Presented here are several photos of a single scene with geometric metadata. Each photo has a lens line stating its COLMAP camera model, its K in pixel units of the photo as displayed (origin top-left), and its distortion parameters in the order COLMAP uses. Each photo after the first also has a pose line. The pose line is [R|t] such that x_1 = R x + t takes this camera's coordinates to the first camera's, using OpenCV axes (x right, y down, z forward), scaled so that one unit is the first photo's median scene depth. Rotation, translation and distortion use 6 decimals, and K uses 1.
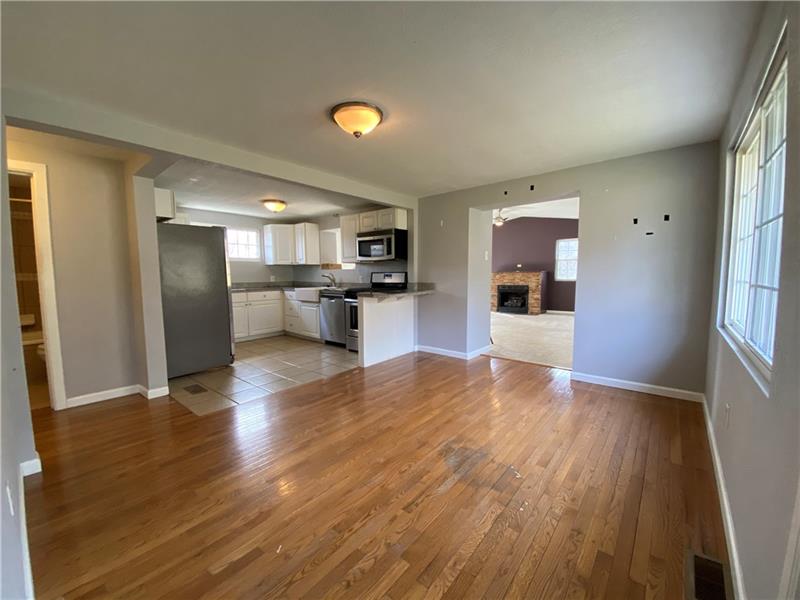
lens RADIAL K [[327.9, 0, 400.0], [0, 327.9, 300.0], [0, 0, 1]] dist [0.139016, -0.000069]
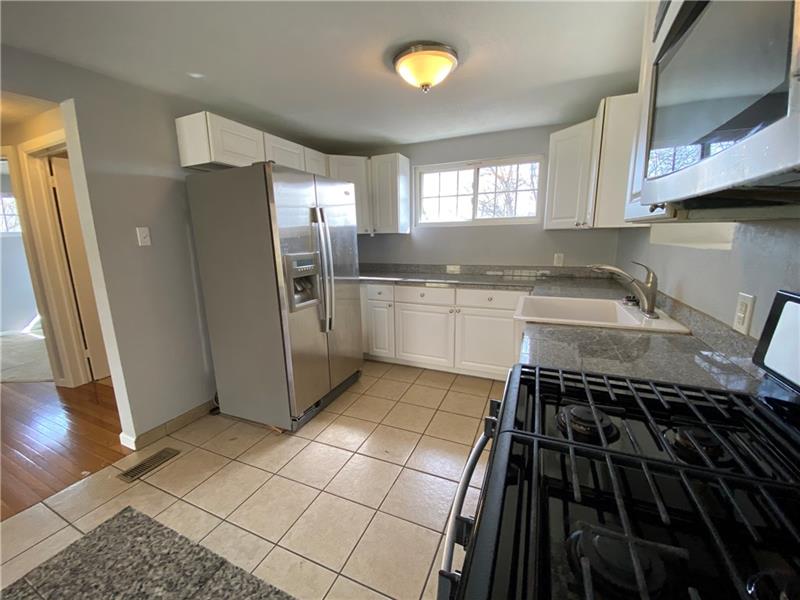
lens RADIAL K [[324.9, 0, 400.0], [0, 324.9, 300.0], [0, 0, 1]] dist [-0.000801, -0.000482]
pose [[0.274450, 0.195991, -0.941416, -0.007542], [-0.067661, 0.980518, 0.184406, -0.093751], [0.959218, 0.013087, 0.282364, 0.810293]]
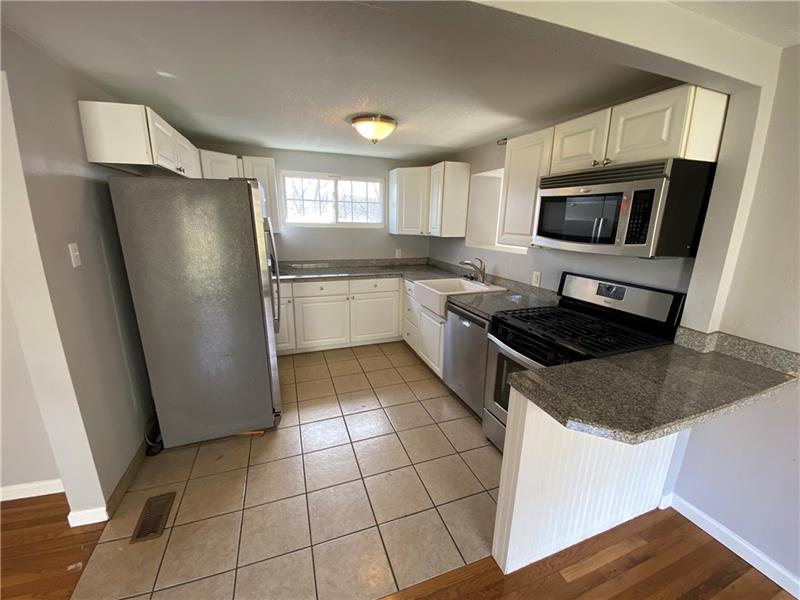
lens RADIAL K [[324.9, 0, 400.0], [0, 324.9, 300.0], [0, 0, 1]] dist [-0.000801, -0.000482]
pose [[0.860674, 0.151056, -0.486233, -0.059497], [-0.069621, 0.980922, 0.181505, -0.109643], [0.504374, -0.122365, 0.854771, 0.527155]]
